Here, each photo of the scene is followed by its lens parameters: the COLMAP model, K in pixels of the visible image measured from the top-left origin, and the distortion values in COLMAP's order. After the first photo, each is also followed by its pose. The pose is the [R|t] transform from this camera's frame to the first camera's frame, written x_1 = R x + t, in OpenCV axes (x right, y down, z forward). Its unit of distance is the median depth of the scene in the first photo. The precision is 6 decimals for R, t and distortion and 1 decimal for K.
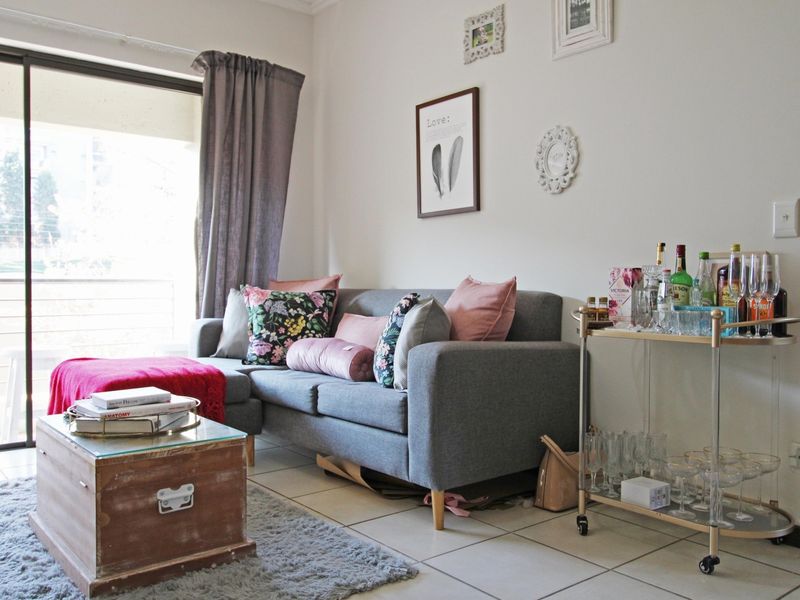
lens RADIAL K [[704.6, 0, 409.6], [0, 704.6, 297.7], [0, 0, 1]] dist [0.010004, -0.002773]
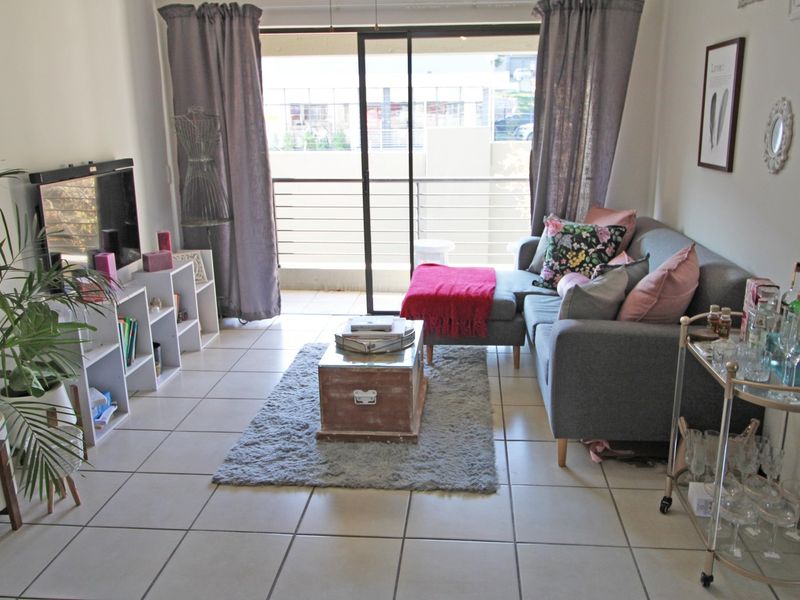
lens RADIAL K [[704.6, 0, 409.6], [0, 704.6, 297.7], [0, 0, 1]] dist [0.010004, -0.002773]
pose [[0.721608, 0.168912, -0.671379, 0.431586], [-0.000939, 0.970016, 0.243037, -0.179854], [0.692301, -0.174747, 0.700131, -0.009320]]
